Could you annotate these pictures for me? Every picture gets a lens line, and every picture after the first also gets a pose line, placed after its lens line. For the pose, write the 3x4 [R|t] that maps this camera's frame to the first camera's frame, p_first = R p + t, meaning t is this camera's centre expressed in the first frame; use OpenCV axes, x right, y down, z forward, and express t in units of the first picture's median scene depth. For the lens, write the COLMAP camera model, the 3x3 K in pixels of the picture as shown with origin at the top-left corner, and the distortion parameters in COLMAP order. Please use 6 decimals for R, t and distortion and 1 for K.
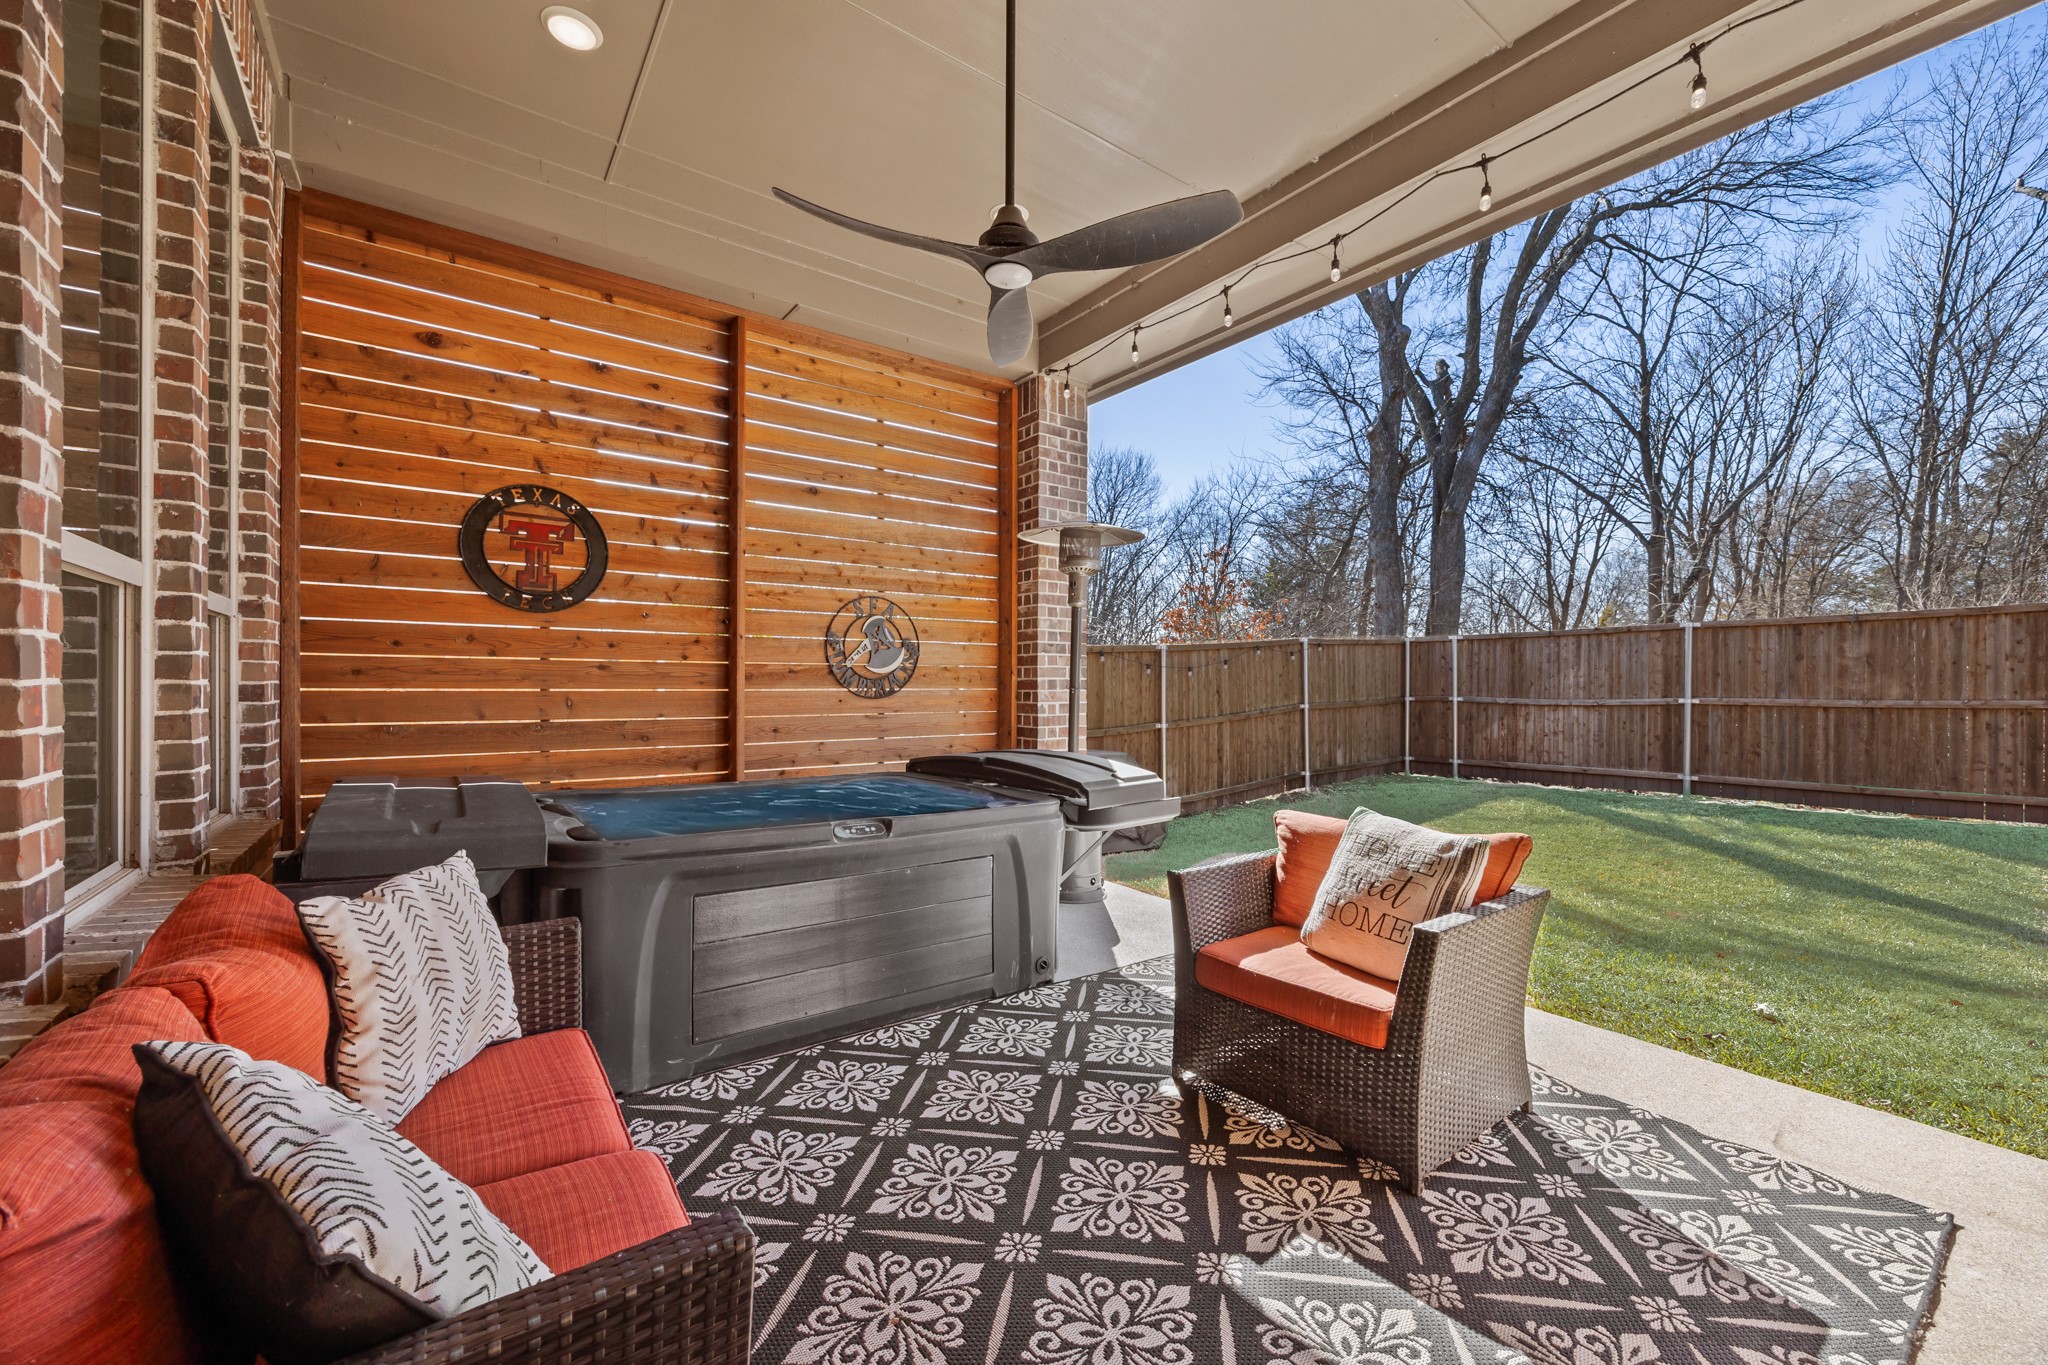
lens RADIAL K [[812.3, 0, 1034.5], [0, 812.3, 677.0], [0, 0, 1]] dist [0.008904, -0.000103]
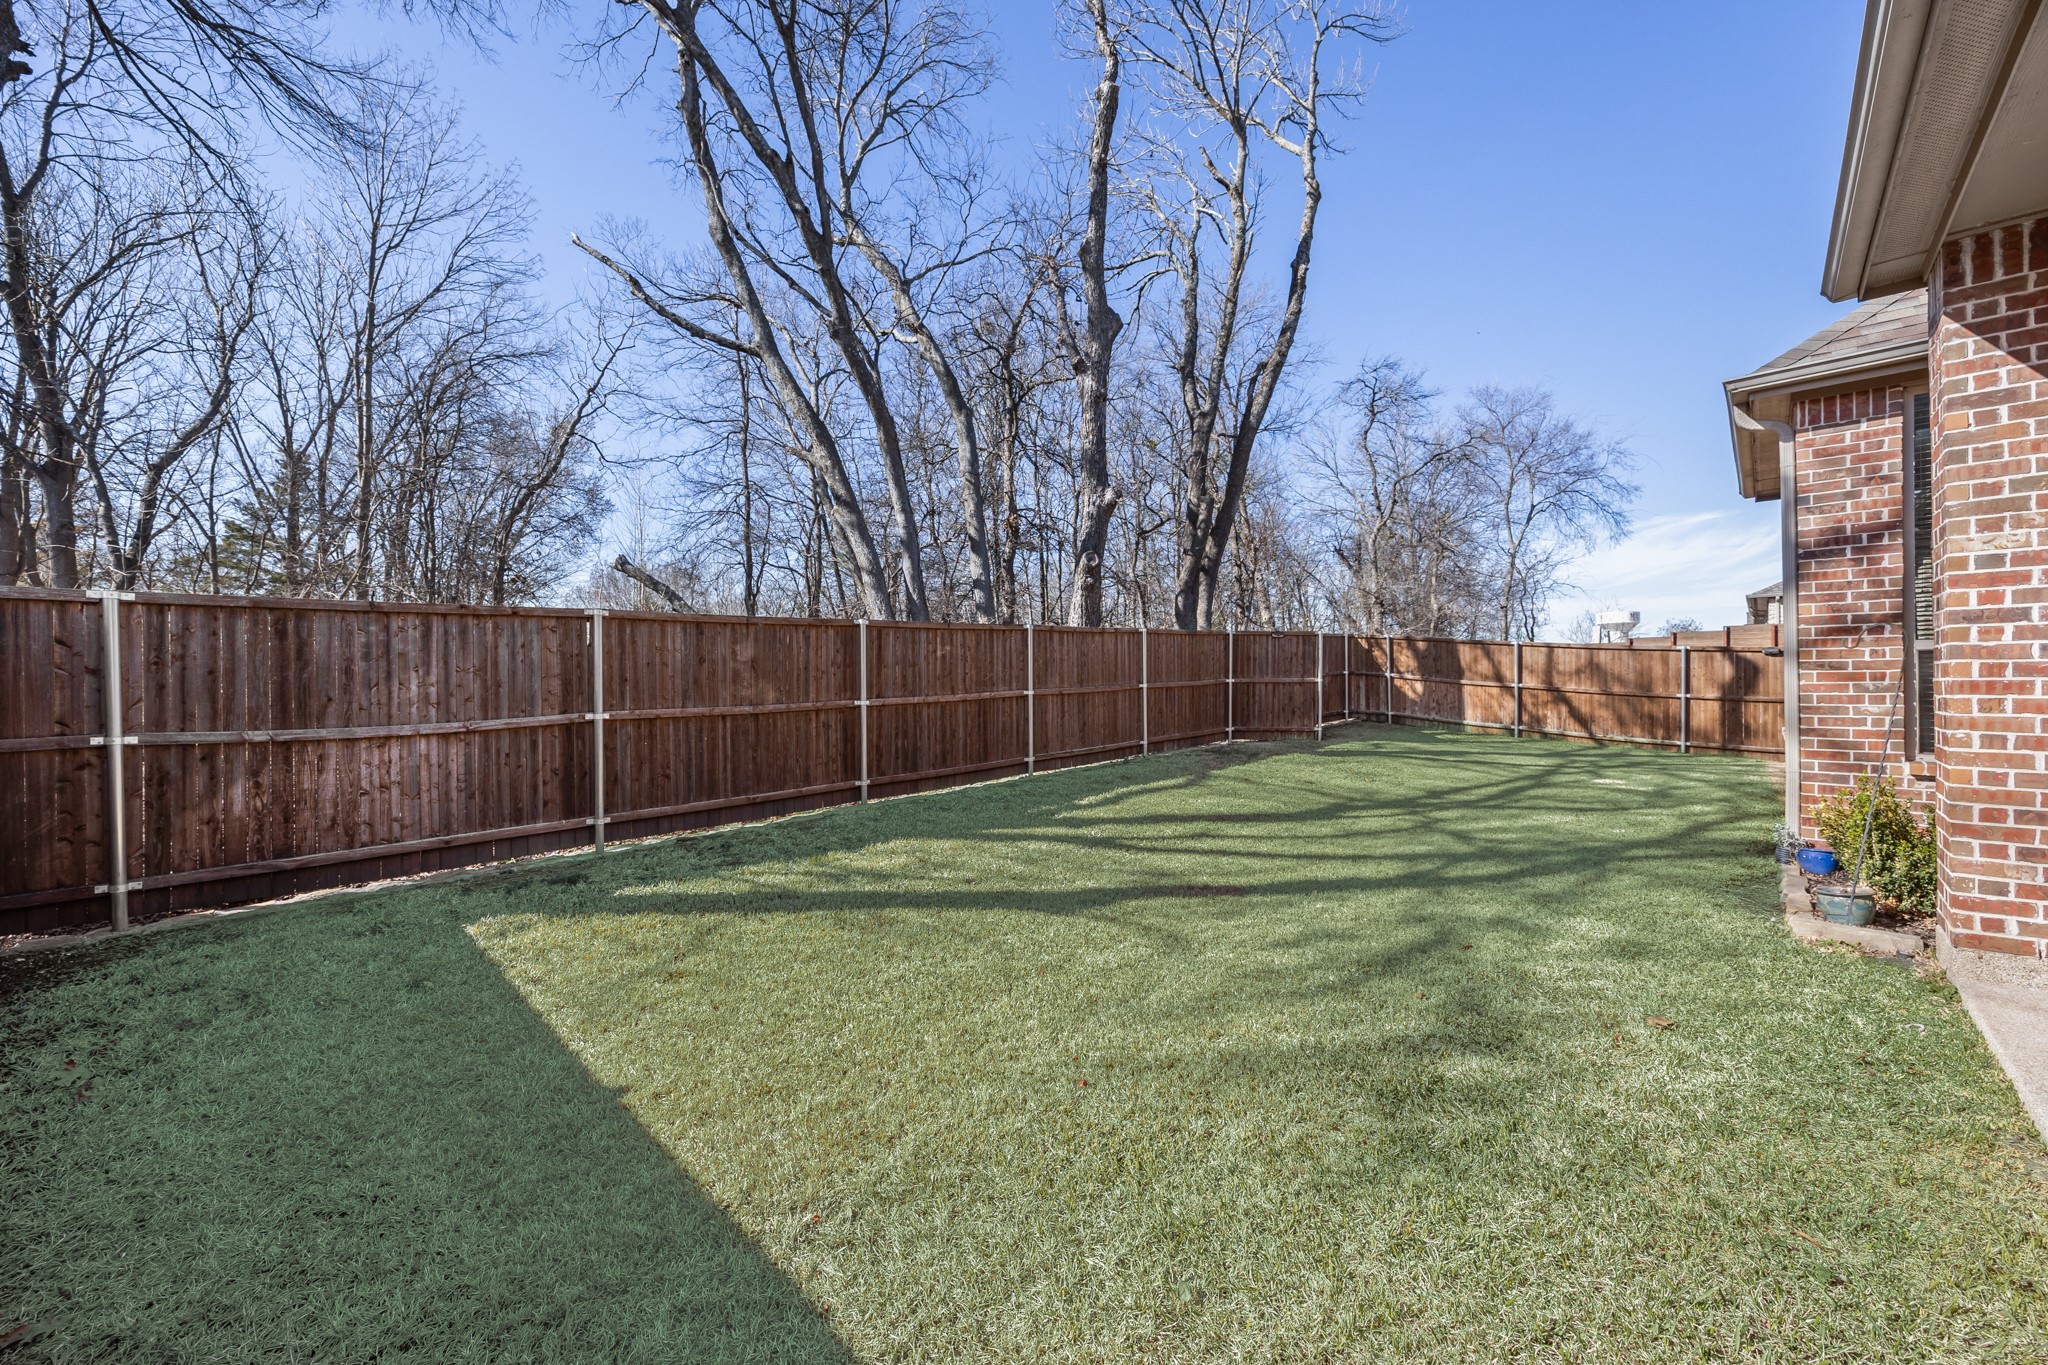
lens RADIAL K [[788.0, 0, 1024.8], [0, 788.0, 670.4], [0, 0, 1]] dist [-0.001927, -0.000157]
pose [[-0.189970, 0.004609, 0.981779, 0.054723], [0.004507, 0.999983, -0.003822, -0.013997], [-0.981780, 0.003699, -0.189987, 1.341493]]
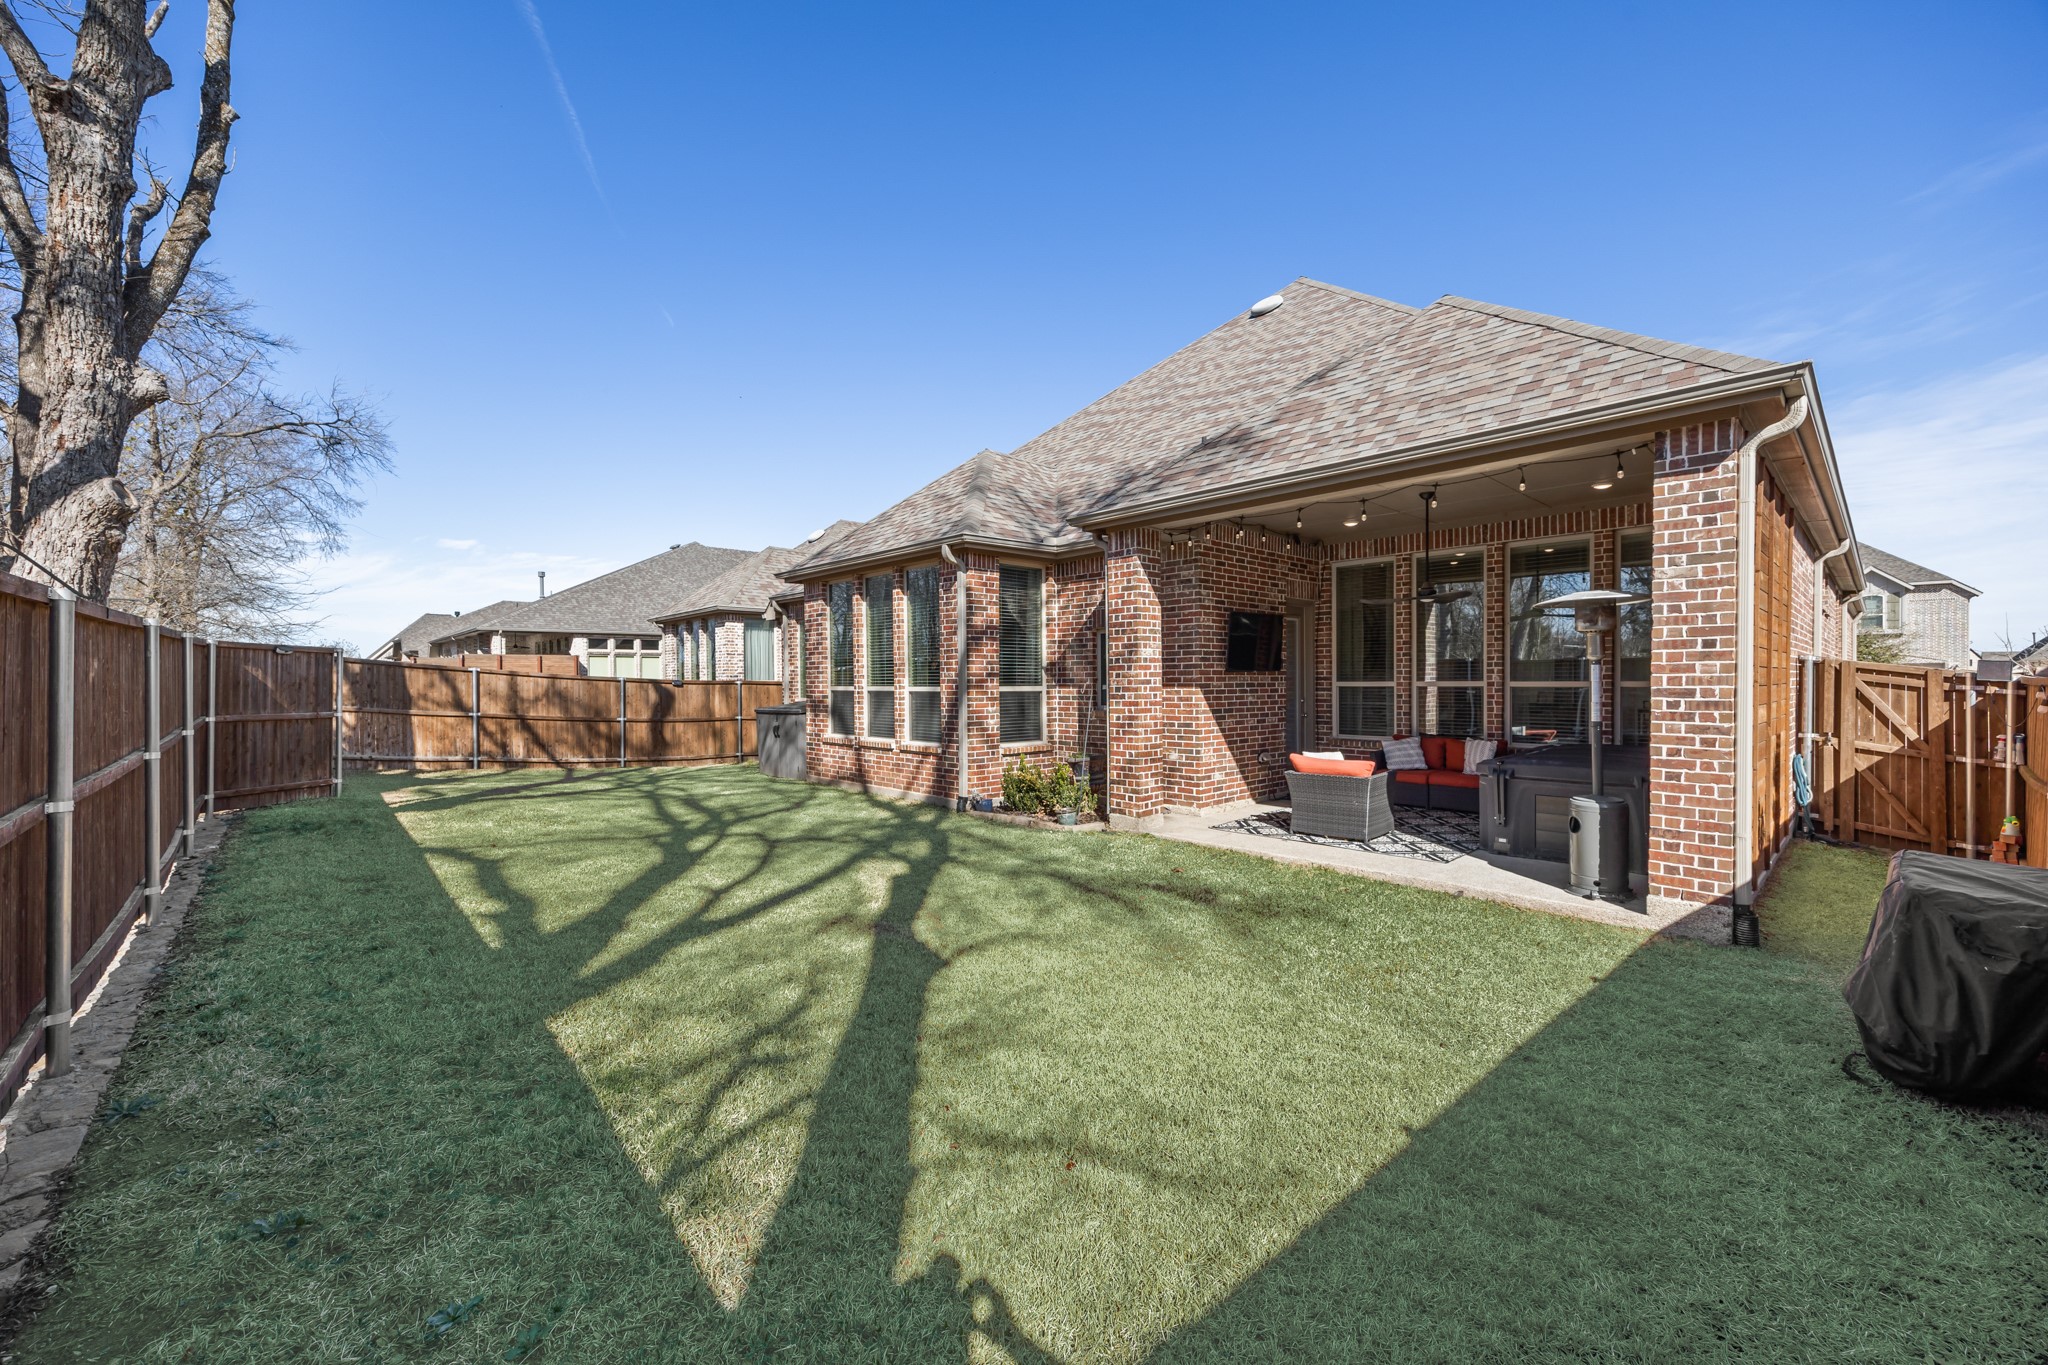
lens RADIAL K [[809.0, 0, 1030.5], [0, 809.0, 681.3], [0, 0, 1]] dist [0.005067, 0.000155]
pose [[-0.992053, 0.001749, -0.125809, 1.038538], [0.003008, 0.999947, -0.009814, -0.045328], [0.125785, -0.010115, -0.992006, 2.103340]]
